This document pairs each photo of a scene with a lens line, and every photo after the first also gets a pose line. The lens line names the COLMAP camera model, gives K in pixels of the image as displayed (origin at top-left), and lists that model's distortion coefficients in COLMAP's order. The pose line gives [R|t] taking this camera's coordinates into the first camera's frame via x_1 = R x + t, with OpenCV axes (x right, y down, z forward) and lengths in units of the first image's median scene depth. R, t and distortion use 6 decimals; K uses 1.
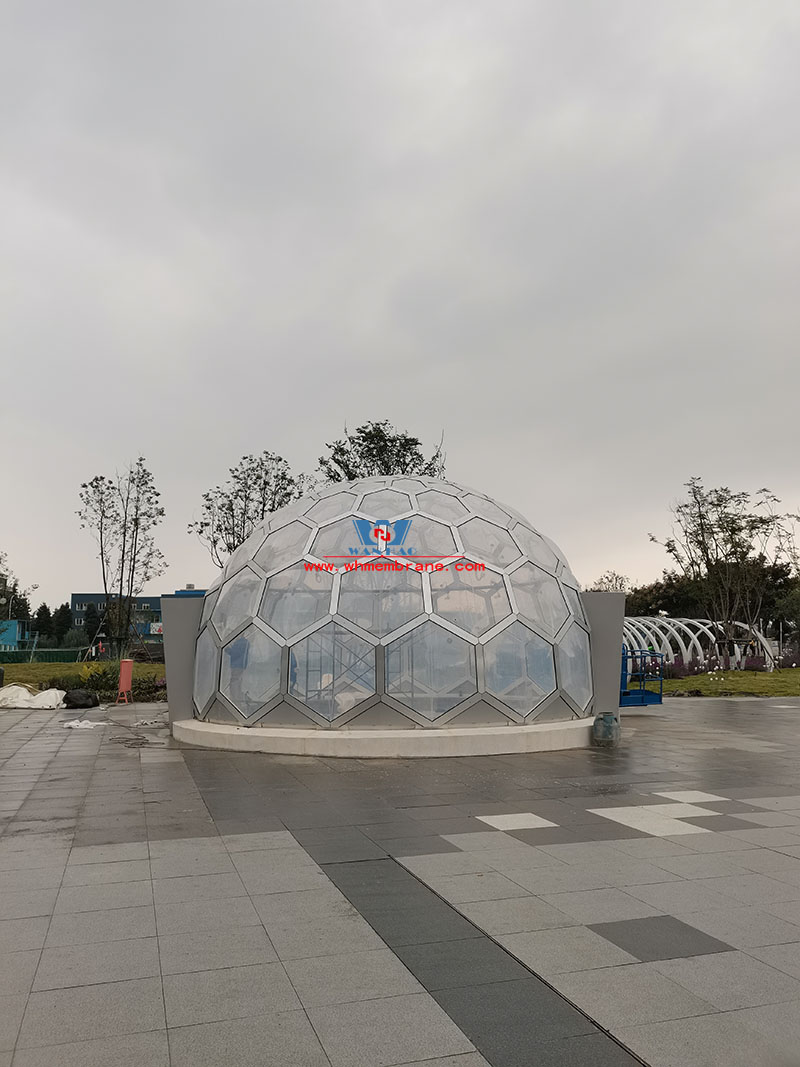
lens RADIAL K [[807.3, 0, 402.1], [0, 807.3, 524.8], [0, 0, 1]] dist [0.049496, -0.035328]
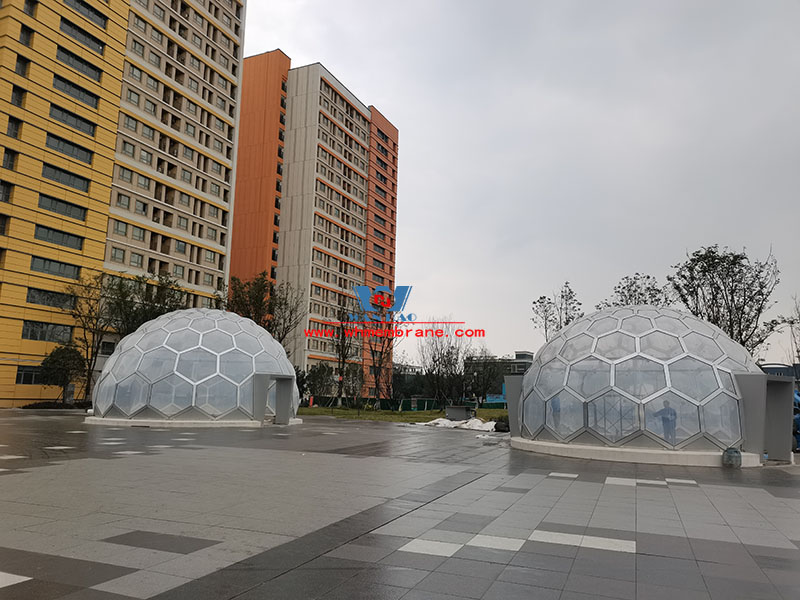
lens RADIAL K [[605.3, 0, 402.2], [0, 605.3, 300.6], [0, 0, 1]] dist [0.049496, -0.035328]
pose [[0.775851, -0.073803, -0.626585, 0.317562], [0.062128, 0.997245, -0.040532, -0.035090], [0.627850, -0.007482, 0.778298, -0.234200]]
